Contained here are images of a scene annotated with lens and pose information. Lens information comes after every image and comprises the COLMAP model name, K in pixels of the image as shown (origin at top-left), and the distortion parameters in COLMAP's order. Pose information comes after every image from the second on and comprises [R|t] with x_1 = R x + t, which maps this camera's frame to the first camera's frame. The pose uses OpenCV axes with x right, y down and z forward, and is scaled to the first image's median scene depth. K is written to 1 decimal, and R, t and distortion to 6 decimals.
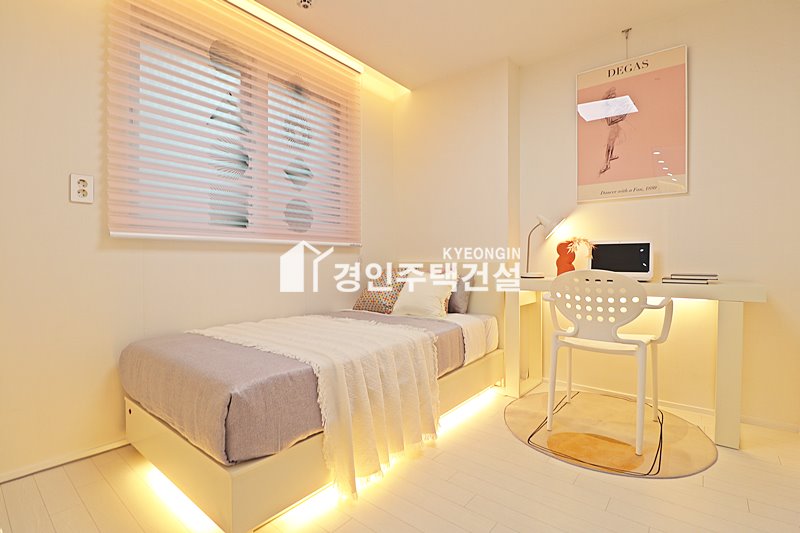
lens RADIAL K [[367.5, 0, 401.4], [0, 367.5, 262.4], [0, 0, 1]] dist [-0.002319, -0.012633]
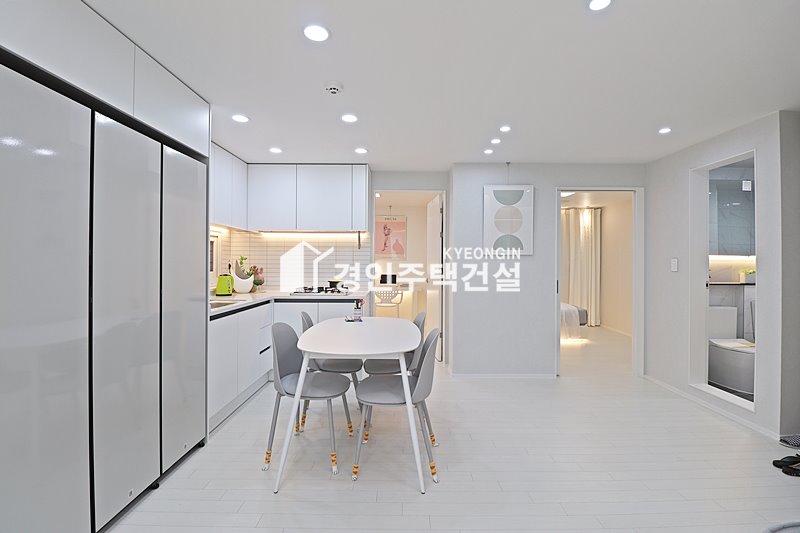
lens RADIAL K [[367.5, 0, 402.4], [0, 367.5, 261.5], [0, 0, 1]] dist [-0.002319, -0.012633]
pose [[0.769756, 0.005641, 0.638313, -1.342361], [-0.000695, 0.999968, -0.007999, -0.140468], [-0.638338, 0.005714, 0.769735, -1.526619]]
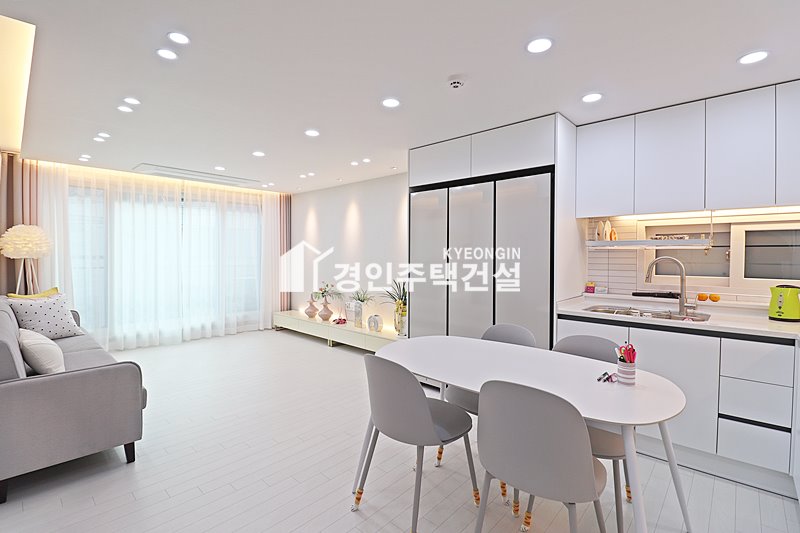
lens RADIAL K [[367.5, 0, 404.1], [0, 367.5, 260.7], [0, 0, 1]] dist [-0.002319, -0.012633]
pose [[-0.047469, 0.018712, -0.998697, 0.097704], [-0.012219, 0.999739, 0.019312, -0.168690], [0.998798, 0.013120, -0.047228, -0.735451]]
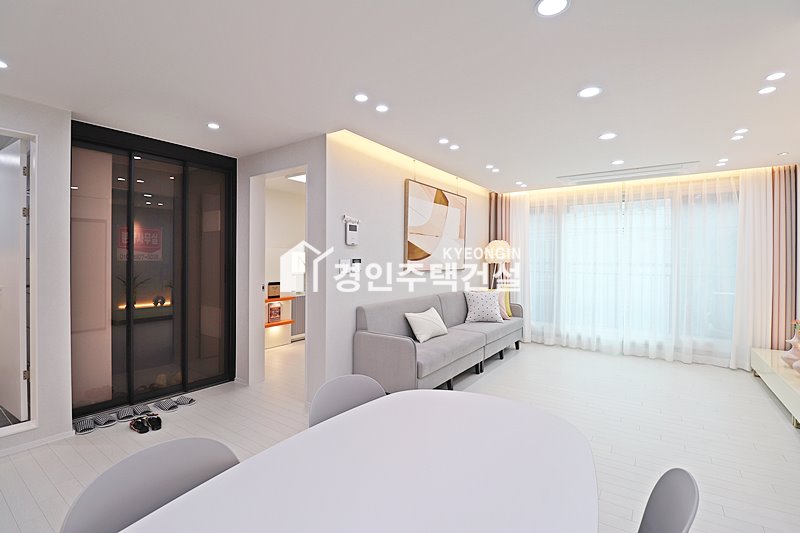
lens RADIAL K [[367.5, 0, 403.4], [0, 367.5, 261.3], [0, 0, 1]] dist [-0.002319, -0.012633]
pose [[-0.996225, -0.002231, -0.086784, -0.673434], [-0.003114, 0.999945, 0.010037, -0.163317], [0.086757, 0.010269, -0.996177, -0.193497]]
